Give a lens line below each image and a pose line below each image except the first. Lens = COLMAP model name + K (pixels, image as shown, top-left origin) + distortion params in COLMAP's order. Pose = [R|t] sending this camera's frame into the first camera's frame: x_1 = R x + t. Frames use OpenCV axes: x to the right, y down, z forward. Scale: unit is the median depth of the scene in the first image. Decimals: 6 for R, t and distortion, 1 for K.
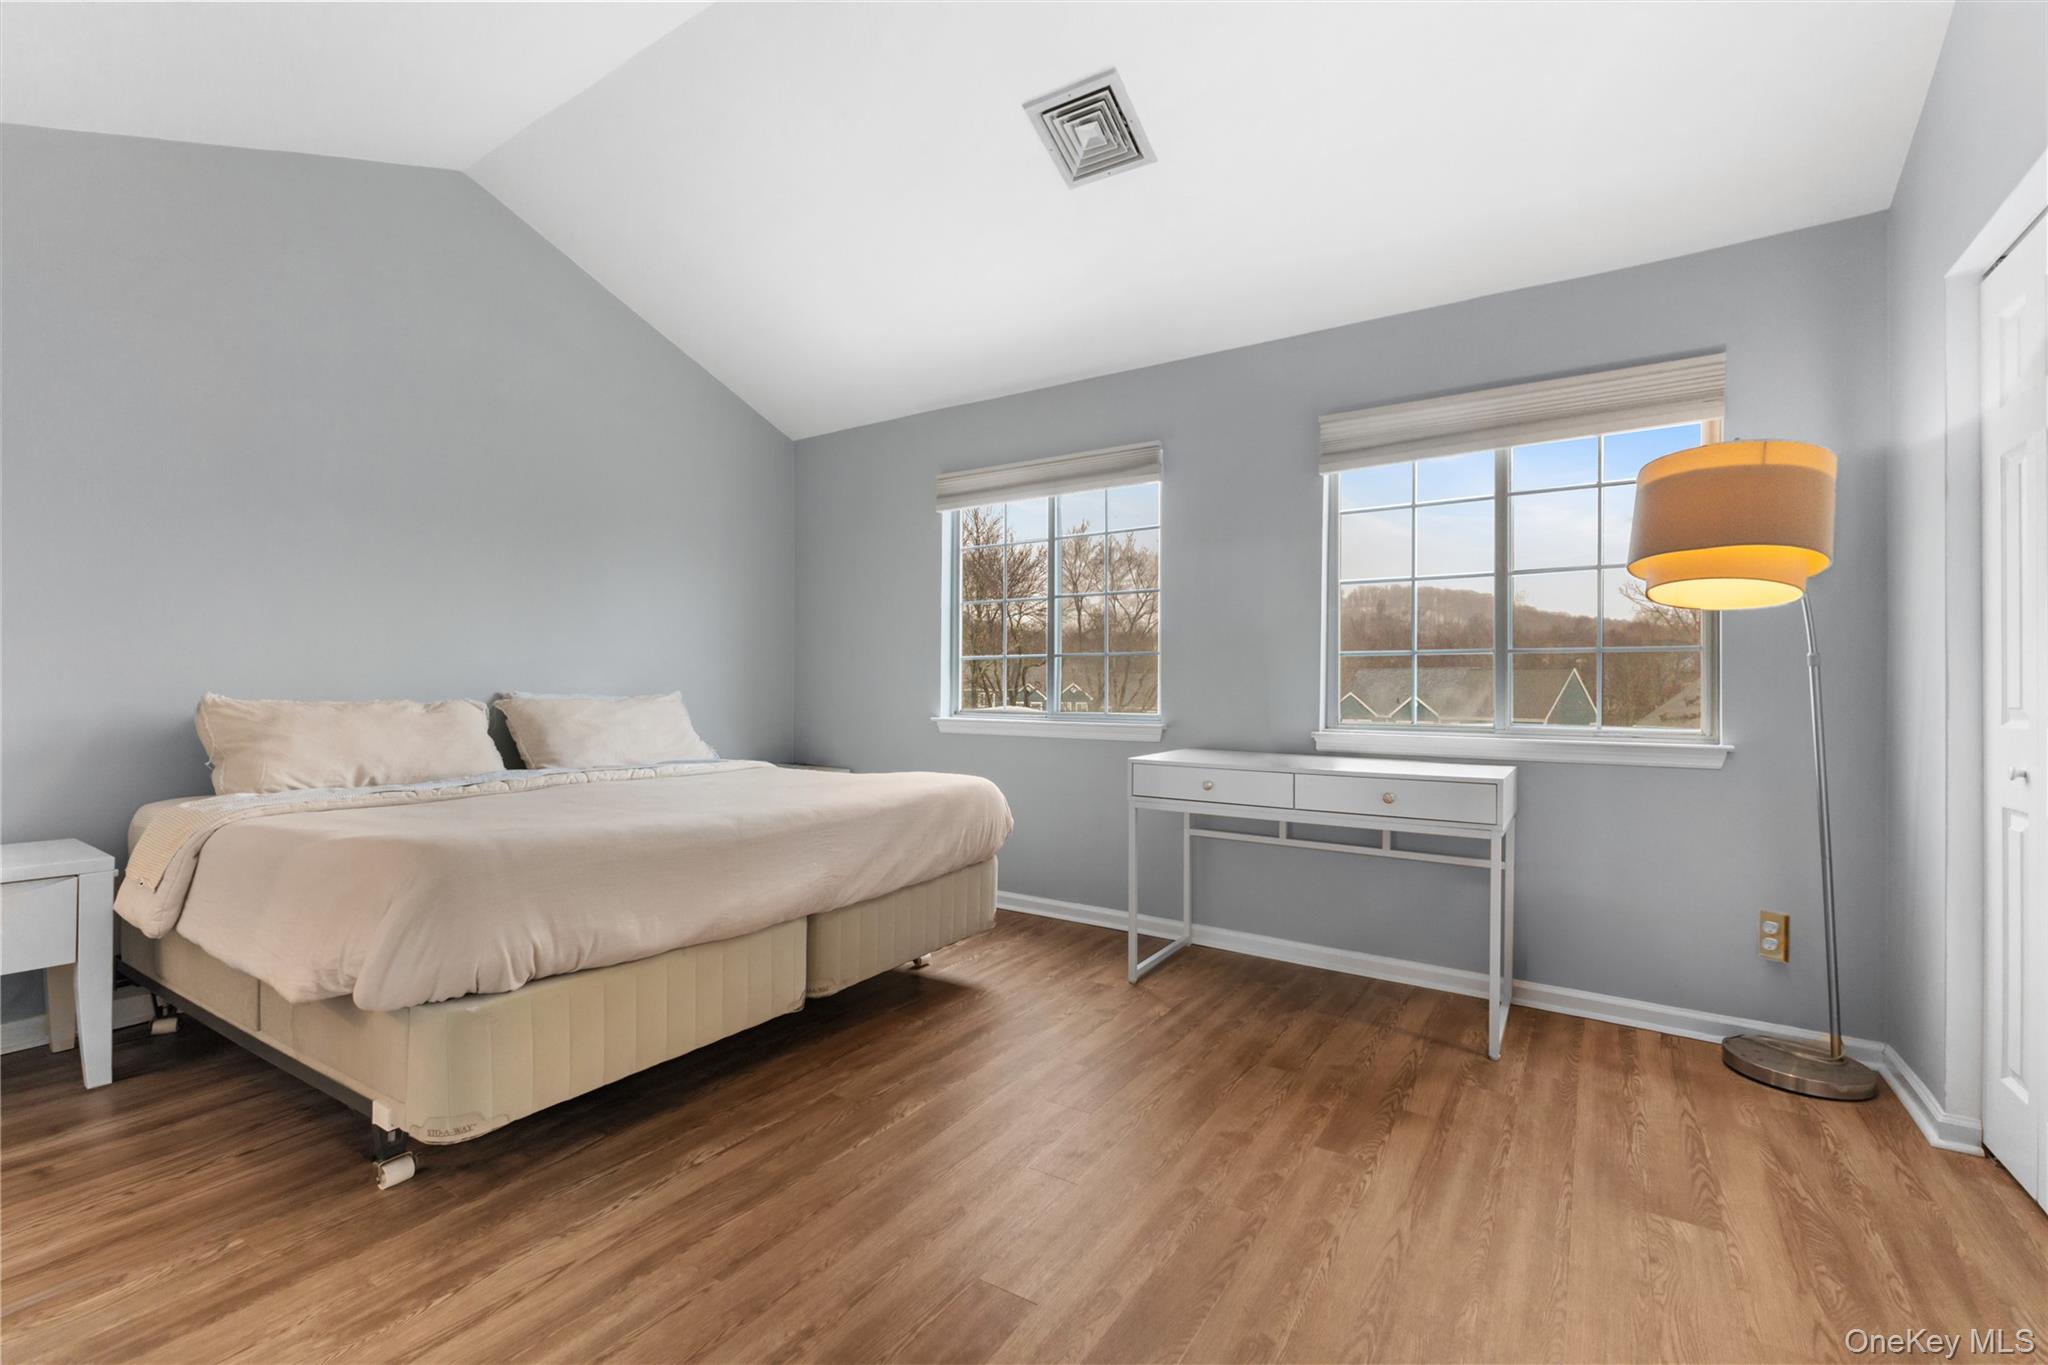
lens RADIAL K [[883.4, 0, 1023.7], [0, 883.4, 684.8], [0, 0, 1]] dist [0.008030, -0.000769]
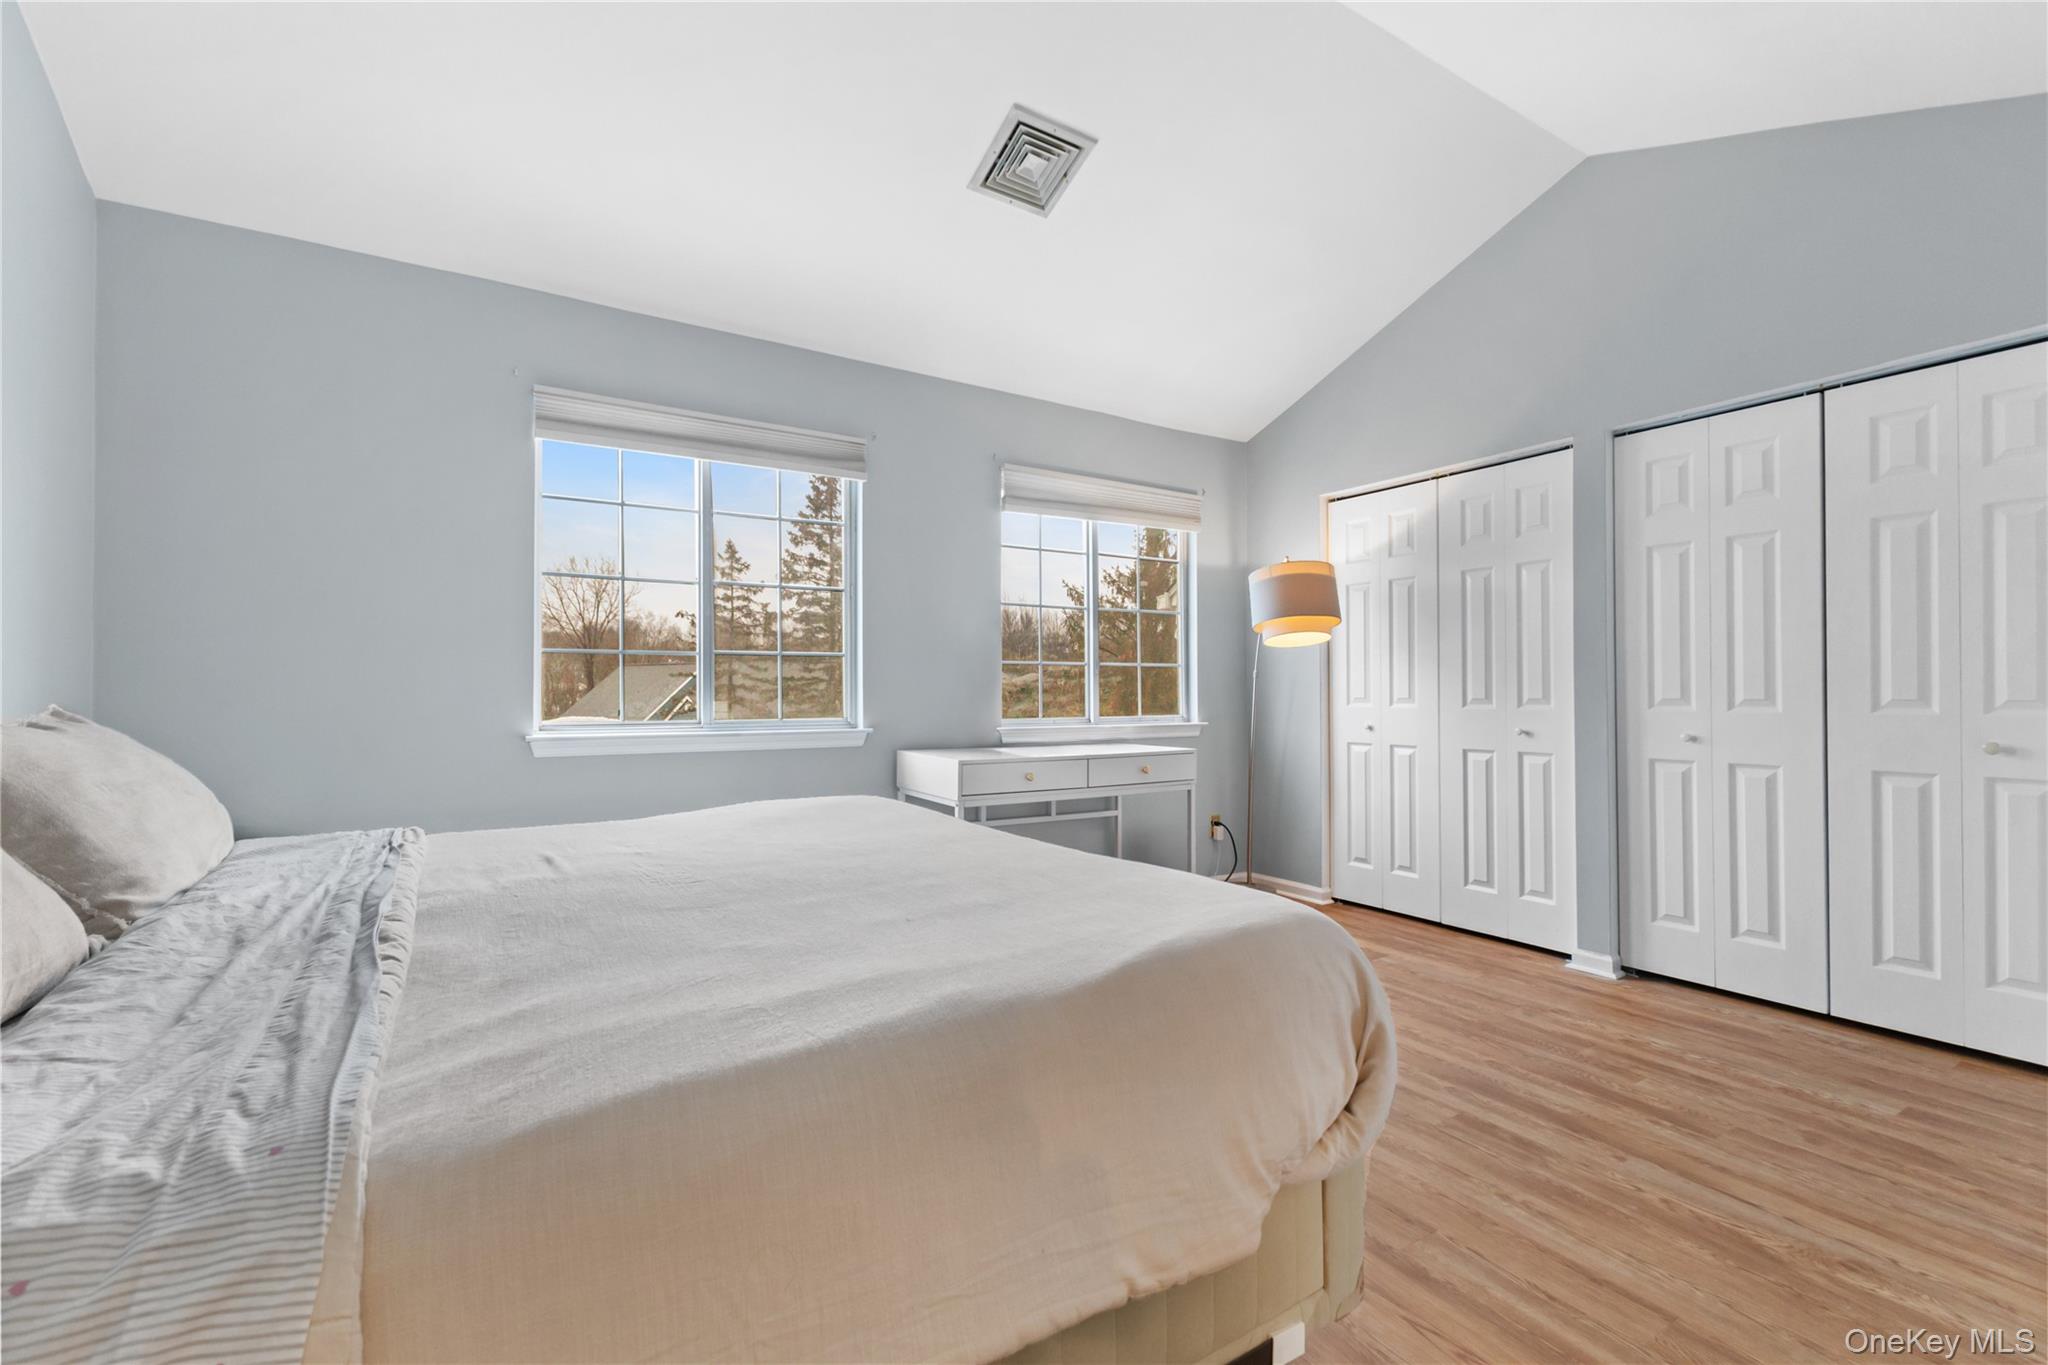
lens RADIAL K [[883.4, 0, 1028.9], [0, 883.4, 686.1], [0, 0, 1]] dist [0.008030, -0.000769]
pose [[0.413334, -0.002715, 0.910575, -0.833036], [-0.002137, 0.999990, 0.003952, -0.008679], [-0.910577, -0.003580, 0.413324, 0.534783]]
